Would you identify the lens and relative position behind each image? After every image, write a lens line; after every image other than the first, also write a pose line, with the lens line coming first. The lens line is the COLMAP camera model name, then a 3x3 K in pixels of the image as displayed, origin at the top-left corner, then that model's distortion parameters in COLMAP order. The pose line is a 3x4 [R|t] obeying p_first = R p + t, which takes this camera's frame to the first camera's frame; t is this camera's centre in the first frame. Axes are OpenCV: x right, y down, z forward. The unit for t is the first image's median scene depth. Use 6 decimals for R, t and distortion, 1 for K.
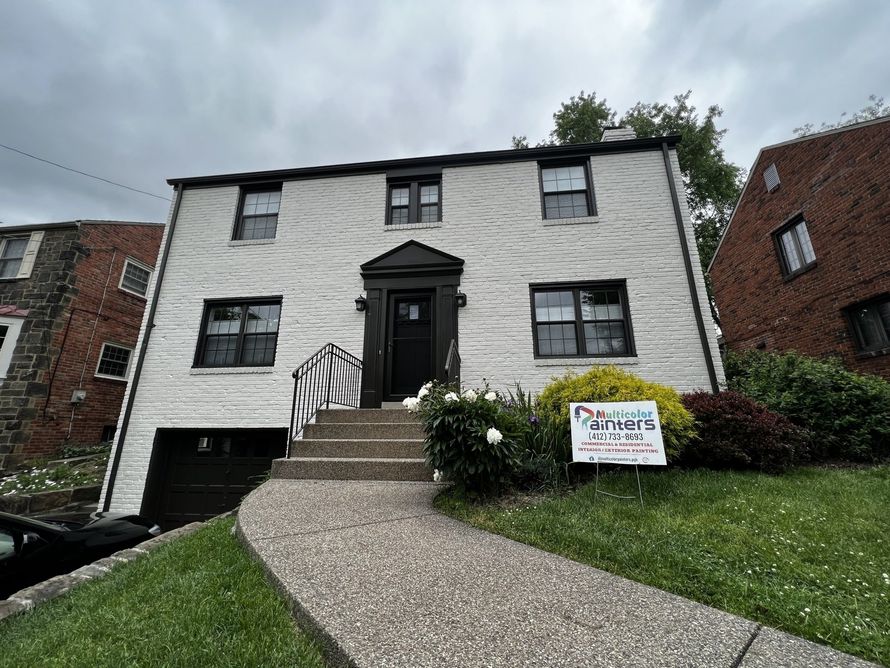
lens RADIAL K [[362.4, 0, 445.0], [0, 362.4, 334.0], [0, 0, 1]] dist [-0.001719, 0.000230]
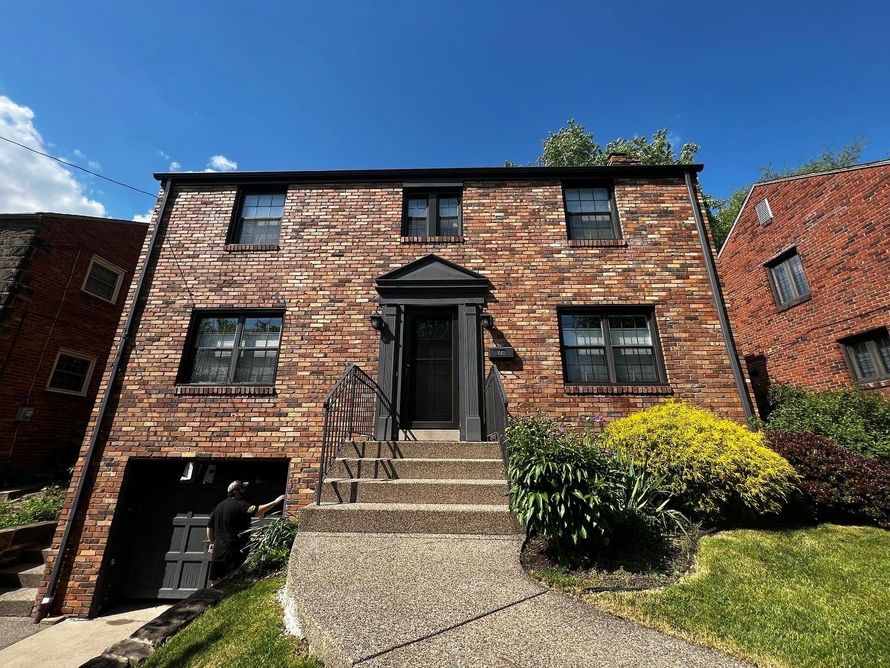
lens RADIAL K [[362.4, 0, 445.0], [0, 362.4, 334.0], [0, 0, 1]] dist [-0.001719, 0.000230]
pose [[0.996098, 0.031820, 0.082322, -0.119677], [-0.028604, 0.998792, -0.039952, -0.015715], [-0.083494, 0.037441, 0.995805, 0.066781]]
